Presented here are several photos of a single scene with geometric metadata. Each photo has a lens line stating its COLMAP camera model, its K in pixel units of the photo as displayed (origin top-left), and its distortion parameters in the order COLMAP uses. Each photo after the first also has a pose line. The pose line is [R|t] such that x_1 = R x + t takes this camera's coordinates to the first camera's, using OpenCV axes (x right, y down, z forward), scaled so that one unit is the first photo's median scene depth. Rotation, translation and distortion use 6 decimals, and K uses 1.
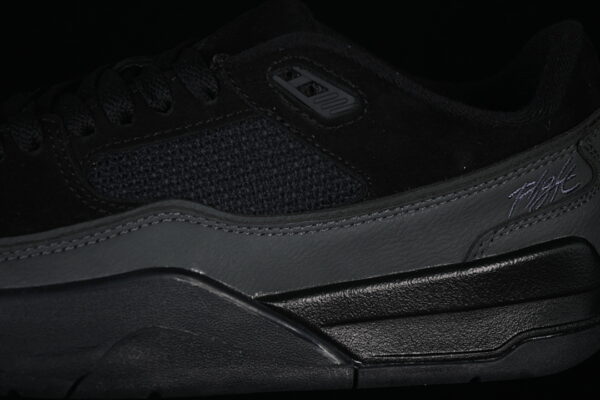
lens RADIAL K [[1301.3, 0, 300.4], [0, 1301.3, 199.7], [0, 0, 1]] dist [0.007382, 0.000000]
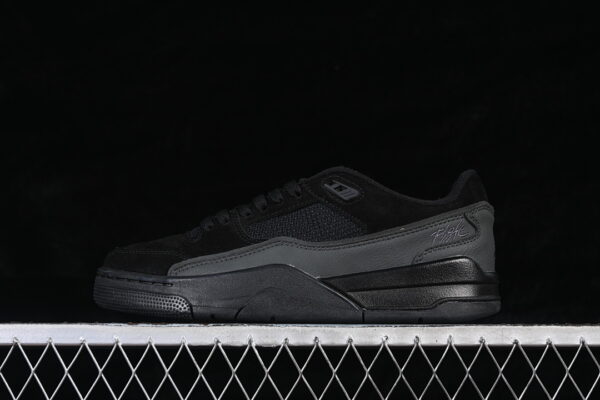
lens RADIAL K [[1301.3, 0, 303.2], [0, 1301.3, 199.3], [0, 0, 1]] dist [0.007382, 0.000000]
pose [[0.979876, -0.052699, -0.192523, 0.392907], [-0.016599, 0.939663, -0.341697, 0.733832], [0.198914, 0.338017, 0.919879, -1.165318]]
